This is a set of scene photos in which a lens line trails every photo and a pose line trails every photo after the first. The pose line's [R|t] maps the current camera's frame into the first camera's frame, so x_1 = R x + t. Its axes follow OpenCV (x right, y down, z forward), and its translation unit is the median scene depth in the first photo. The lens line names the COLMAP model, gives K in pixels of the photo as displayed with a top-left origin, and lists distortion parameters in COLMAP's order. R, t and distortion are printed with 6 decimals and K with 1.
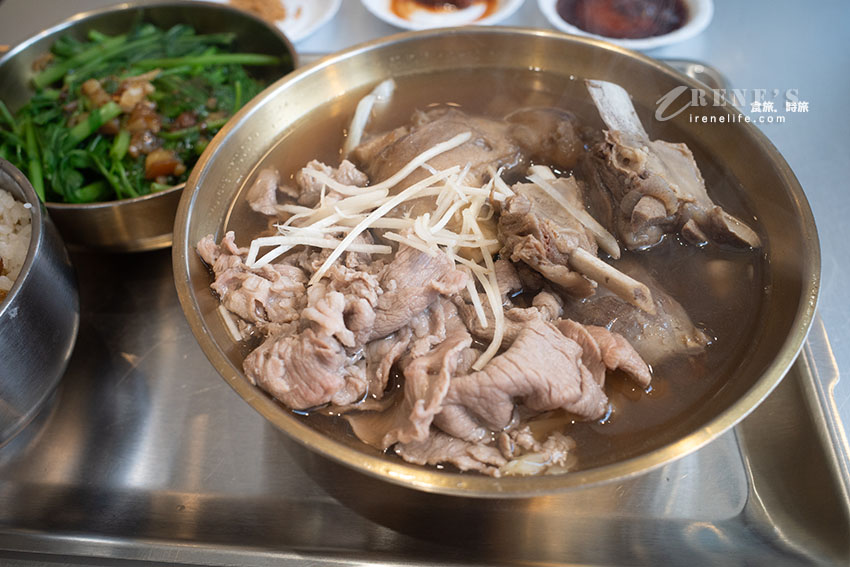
lens RADIAL K [[688.1, 0, 437.2], [0, 688.1, 298.7], [0, 0, 1]] dist [-0.013778, 0.002946]
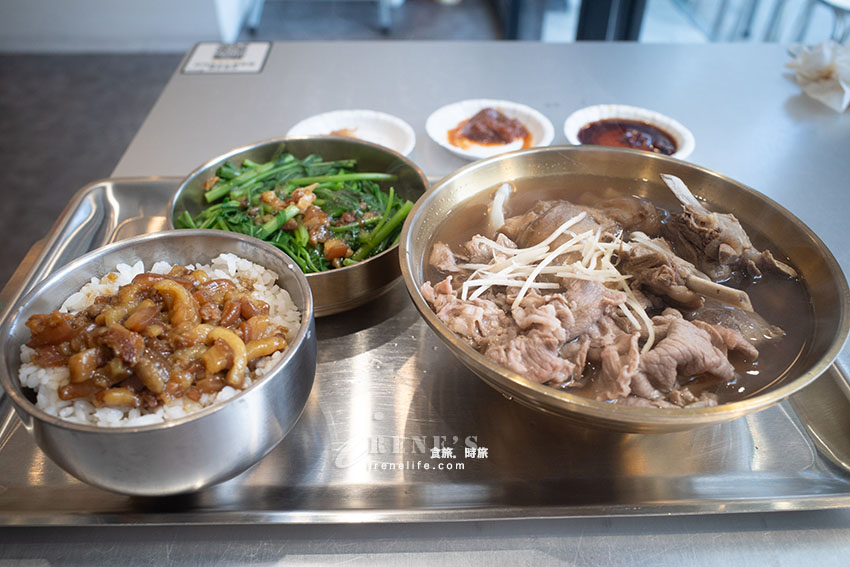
lens RADIAL K [[690.9, 0, 425.0], [0, 690.9, 283.5], [0, 0, 1]] dist [-0.035197, 0.004418]
pose [[0.994930, -0.038273, 0.093000, -0.465861], [0.057991, 0.973861, -0.219618, 0.218008], [-0.082163, 0.223898, 0.971143, -0.364159]]
